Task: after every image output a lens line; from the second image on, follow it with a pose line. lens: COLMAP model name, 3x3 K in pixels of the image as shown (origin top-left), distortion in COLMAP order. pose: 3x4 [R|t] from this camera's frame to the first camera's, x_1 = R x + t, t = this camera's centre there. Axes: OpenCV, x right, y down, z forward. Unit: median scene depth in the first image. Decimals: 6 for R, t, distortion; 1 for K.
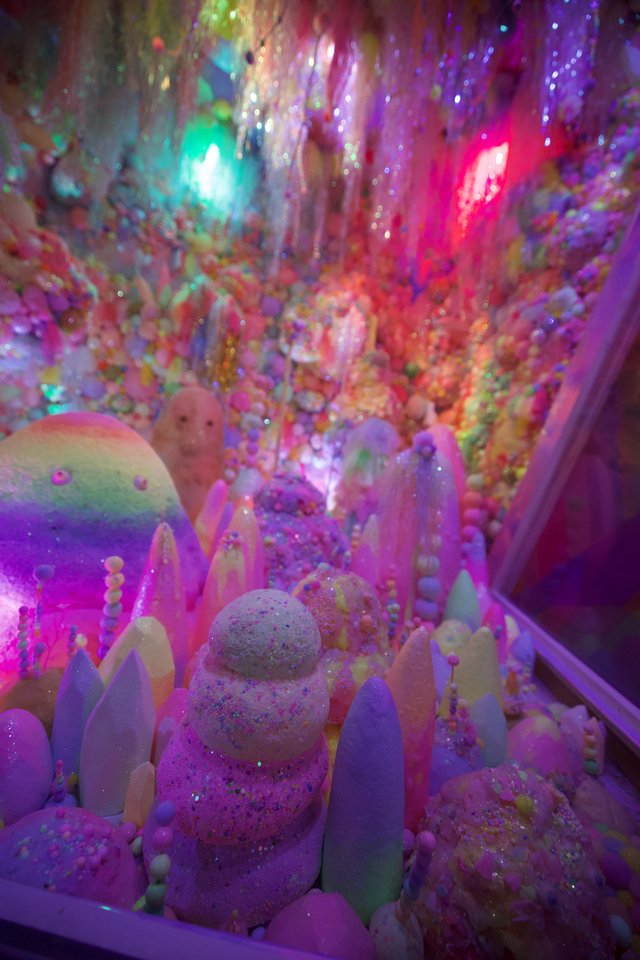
lens RADIAL K [[409.2, 0, 324.5], [0, 409.2, 478.0], [0, 0, 1]] dist [-0.045733, 0.017408]
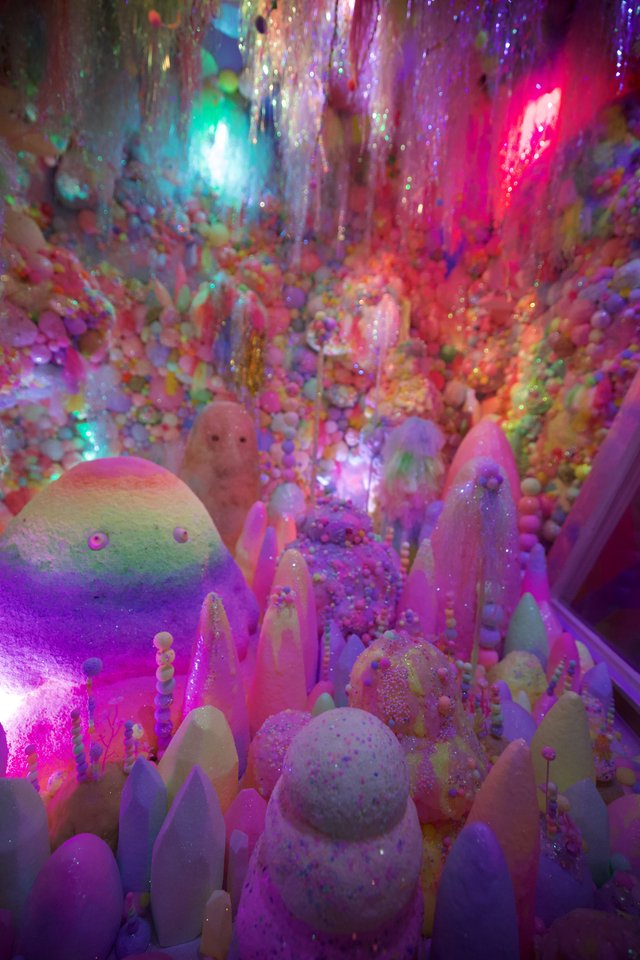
lens RADIAL K [[409.2, 0, 324.5], [0, 409.2, 478.0], [0, 0, 1]] dist [-0.045733, 0.017408]
pose [[0.996404, -0.053172, -0.065963, -0.031747], [0.057870, 0.995762, 0.071476, -0.093980], [0.061883, -0.075036, 0.995259, 0.057267]]
